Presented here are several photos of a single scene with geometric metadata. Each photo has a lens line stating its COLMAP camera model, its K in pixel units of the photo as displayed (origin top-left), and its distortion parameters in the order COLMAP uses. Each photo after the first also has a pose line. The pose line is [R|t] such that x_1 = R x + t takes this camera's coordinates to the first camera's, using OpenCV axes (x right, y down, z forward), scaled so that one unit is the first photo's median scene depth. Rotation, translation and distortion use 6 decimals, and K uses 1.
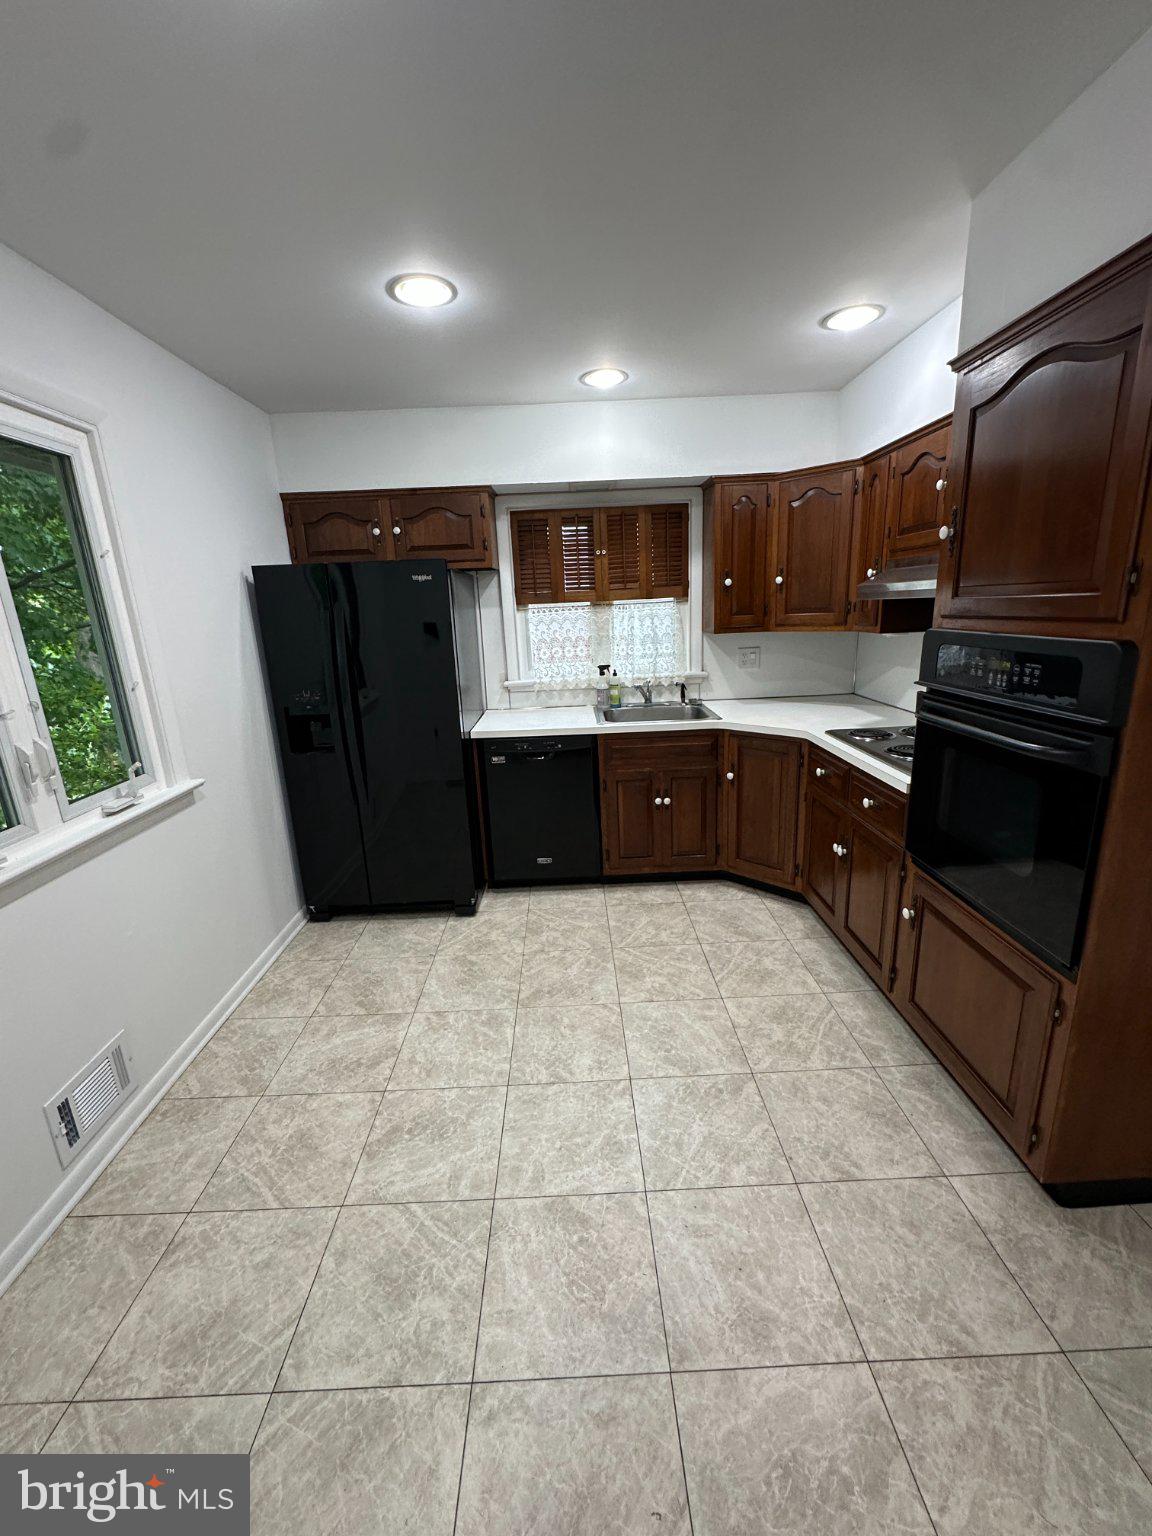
lens RADIAL K [[613.9, 0, 577.4], [0, 613.9, 766.8], [0, 0, 1]] dist [-0.001032, -0.000102]
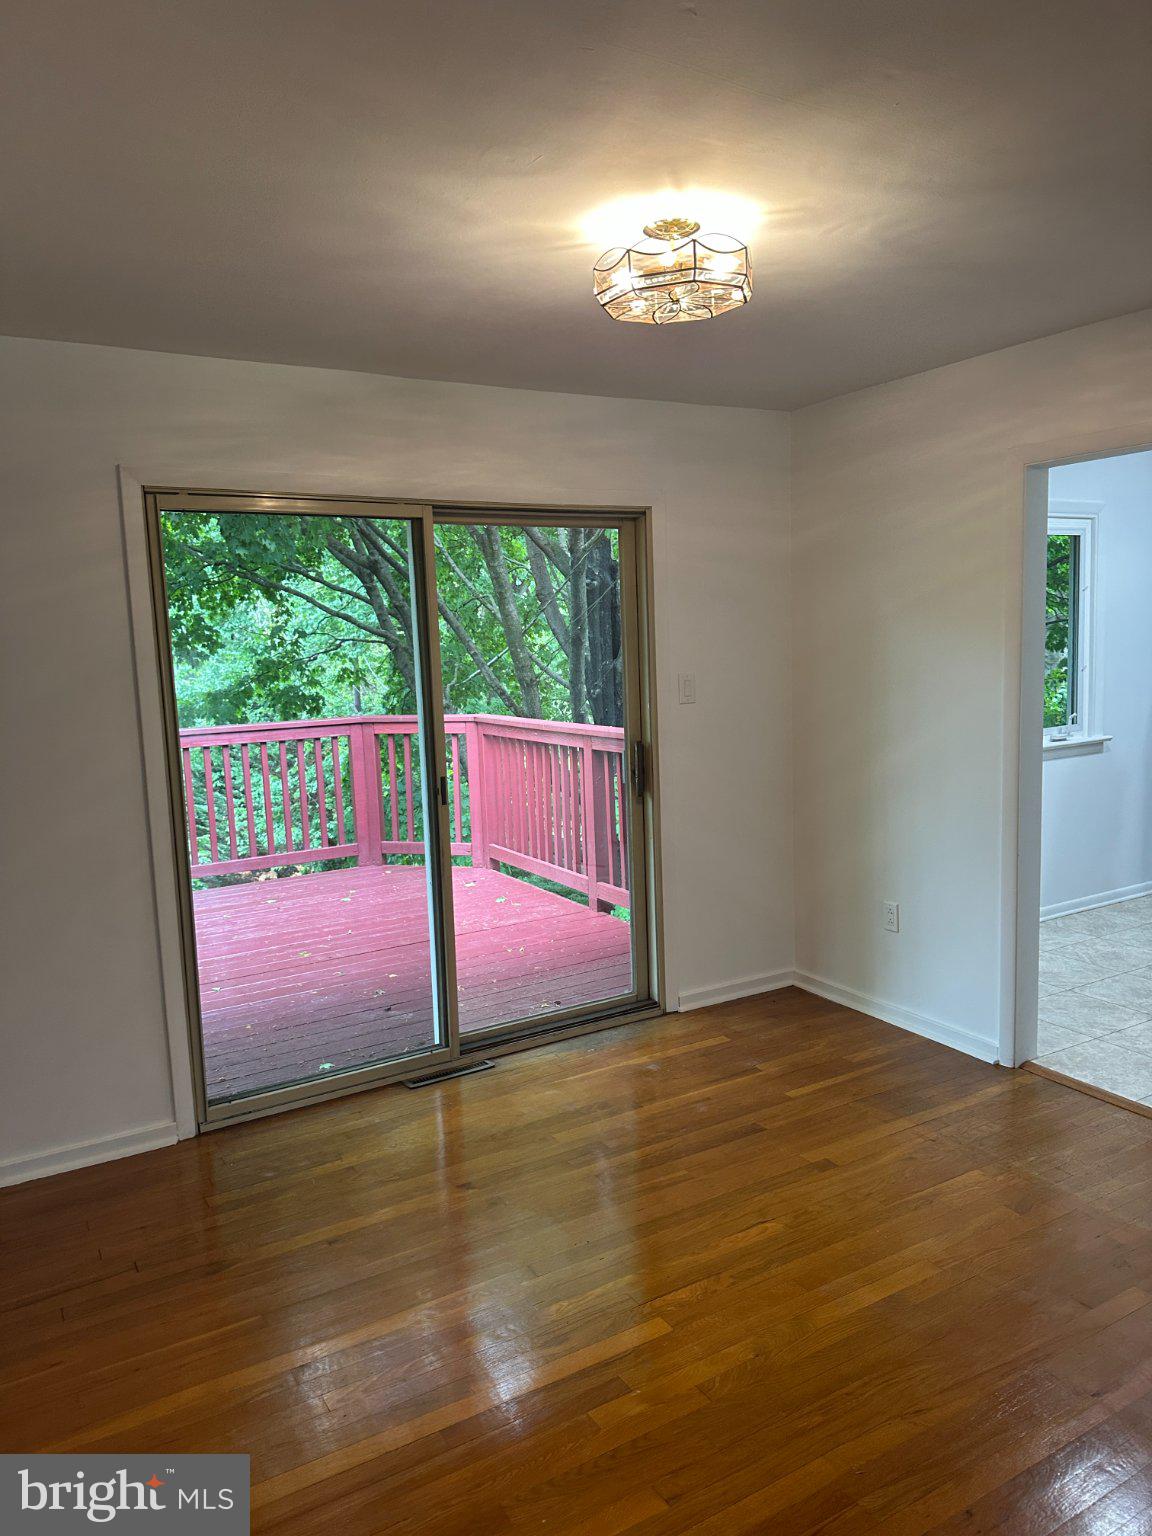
lens RADIAL K [[1072.6, 0, 577.4], [0, 1072.6, 767.9], [0, 0, 1]] dist [0.001348, 0.000213]
pose [[0.485030, 0.130272, -0.864740, 1.068423], [-0.210345, 0.977190, 0.029231, 0.313274], [0.848823, 0.167716, 0.501369, -1.448231]]
